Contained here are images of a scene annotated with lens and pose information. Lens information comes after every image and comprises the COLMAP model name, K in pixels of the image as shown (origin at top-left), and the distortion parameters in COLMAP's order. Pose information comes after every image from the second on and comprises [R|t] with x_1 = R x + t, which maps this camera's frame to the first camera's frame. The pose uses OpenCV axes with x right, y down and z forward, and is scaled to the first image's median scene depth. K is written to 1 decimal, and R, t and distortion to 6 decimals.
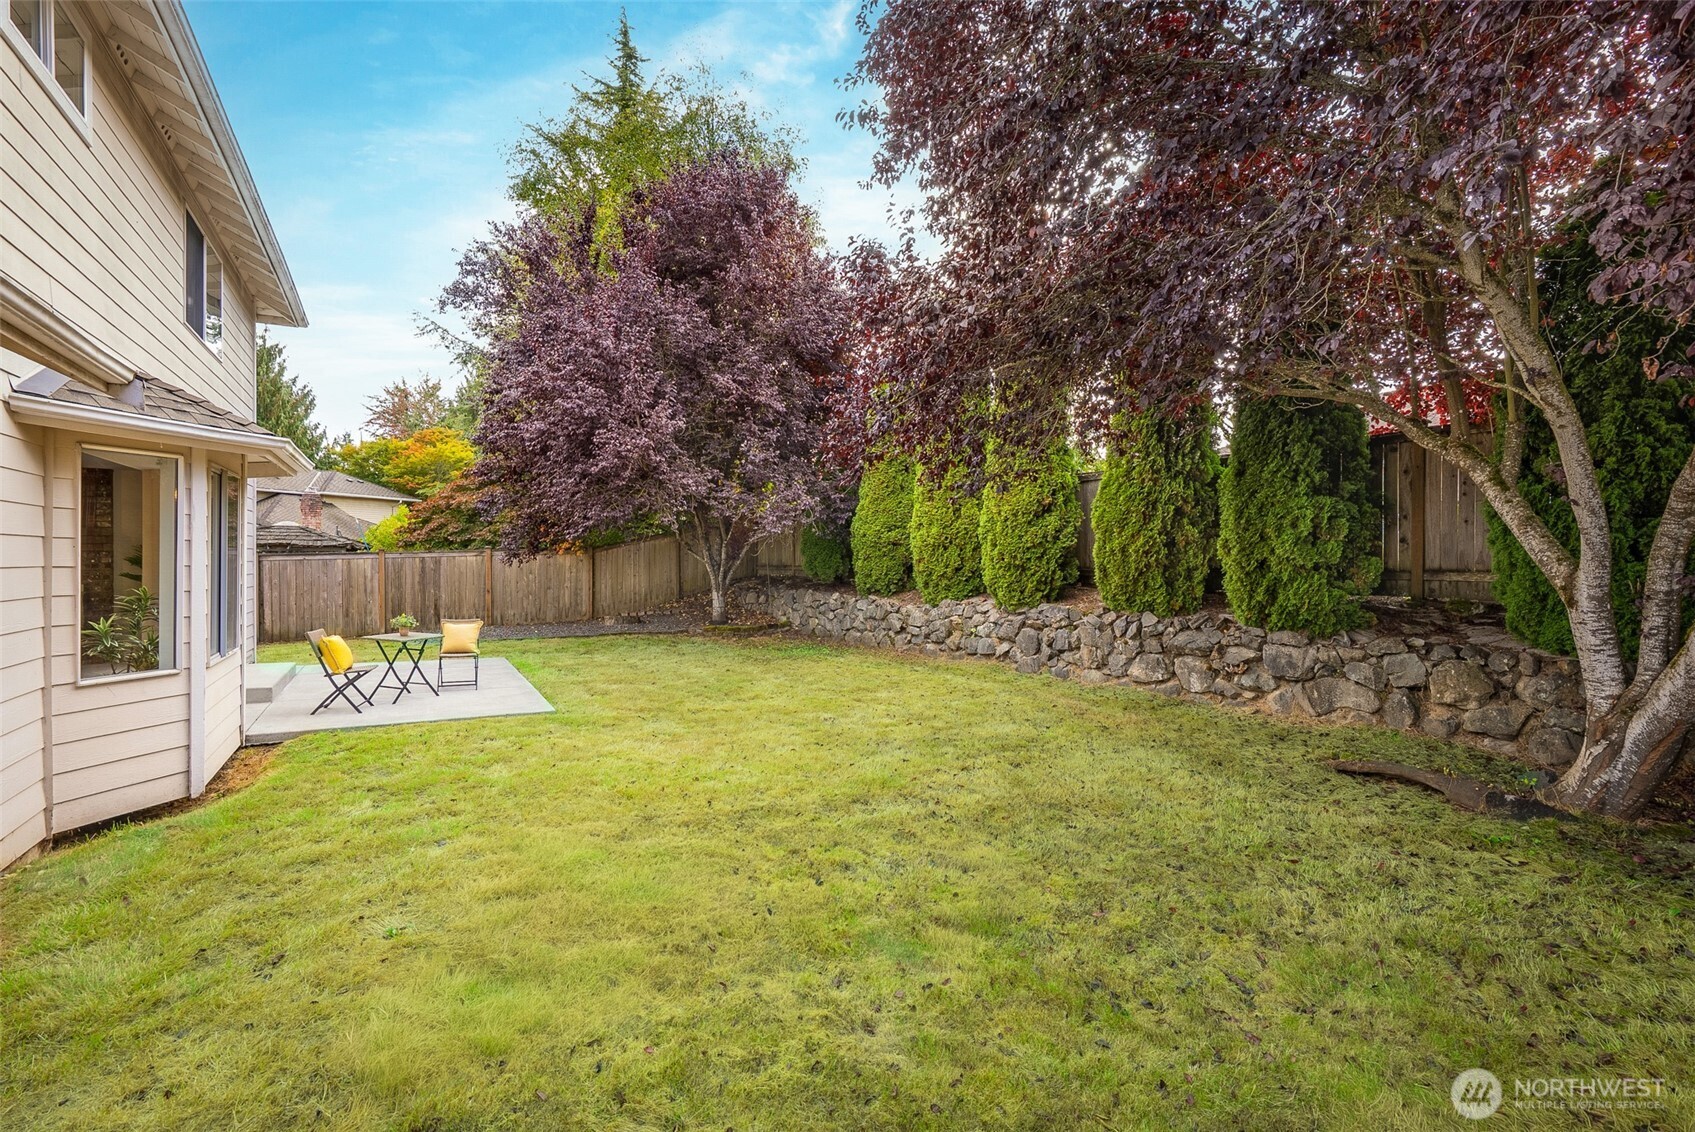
lens RADIAL K [[799.1, 0, 847.5], [0, 799.1, 566.0], [0, 0, 1]] dist [-0.000392, 0.000077]
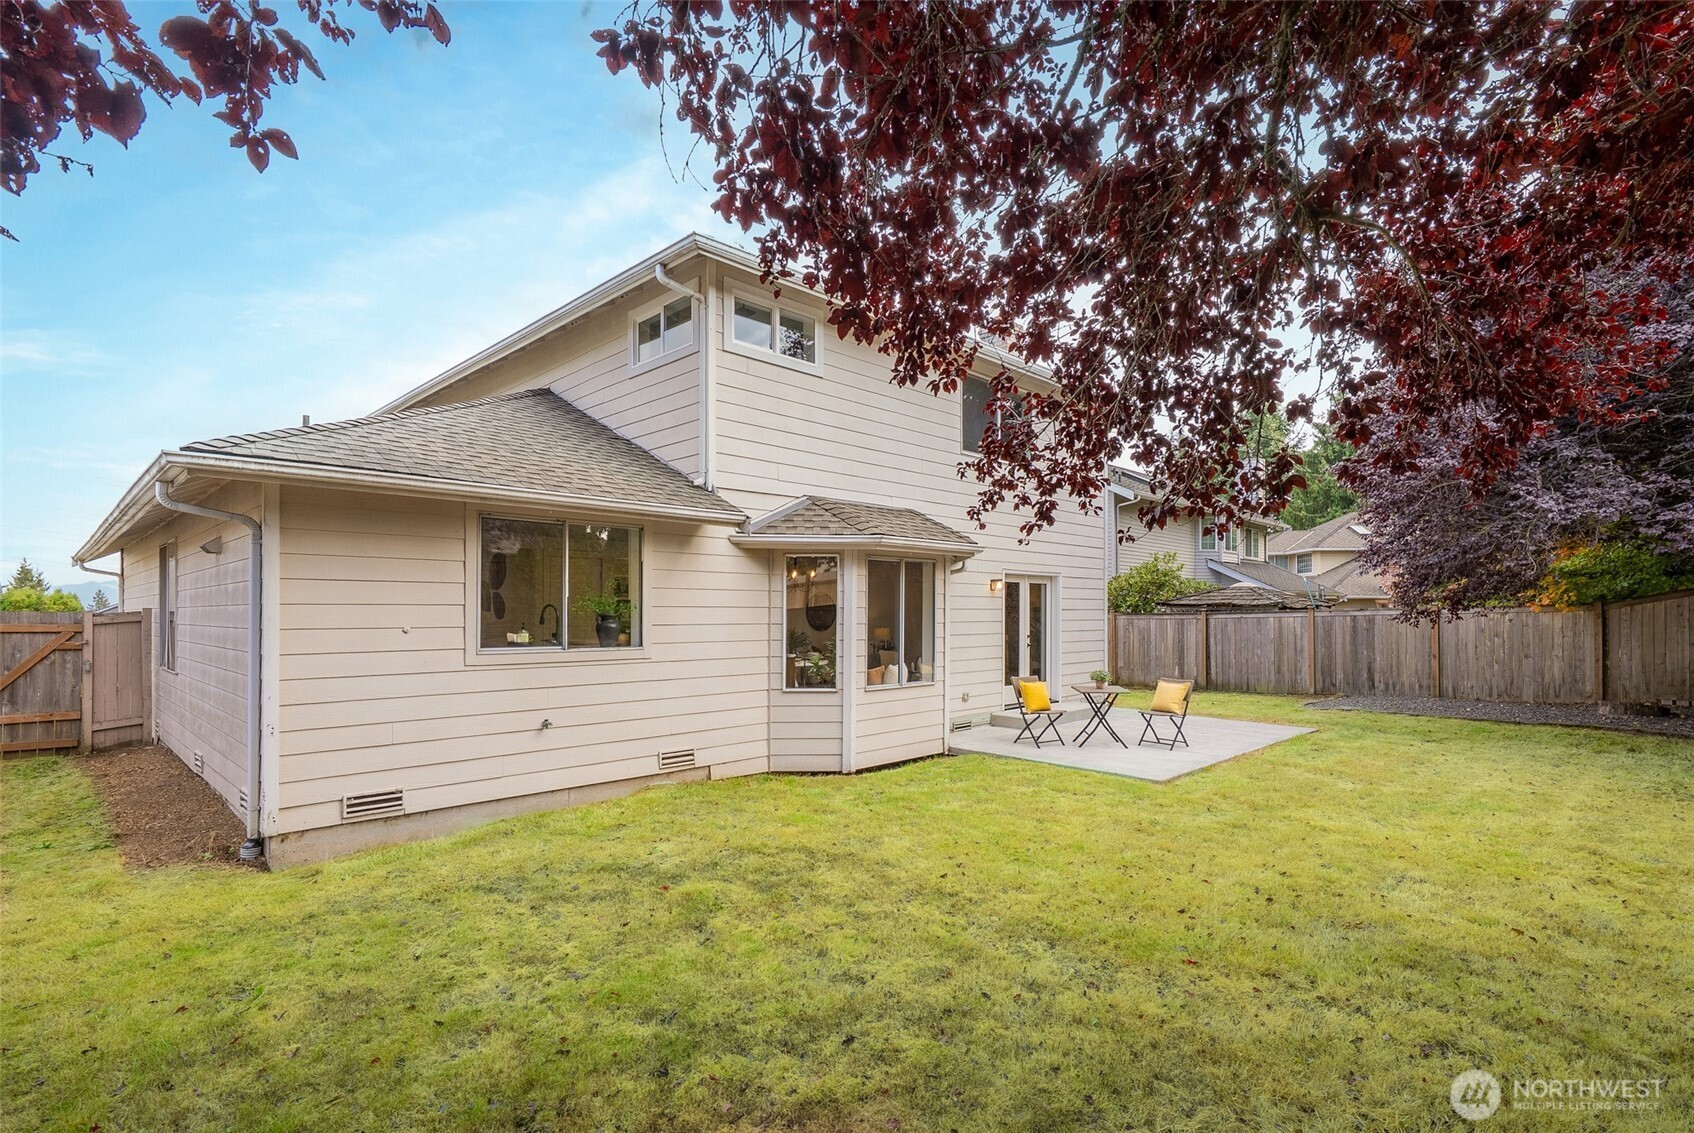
lens RADIAL K [[805.6, 0, 846.1], [0, 805.6, 610.7], [0, 0, 1]] dist [0.000687, 0.000089]
pose [[0.267322, -0.001381, -0.963606, 0.233648], [-0.010721, 0.999933, -0.004408, -0.006804], [0.963548, 0.011509, 0.267289, 0.194722]]
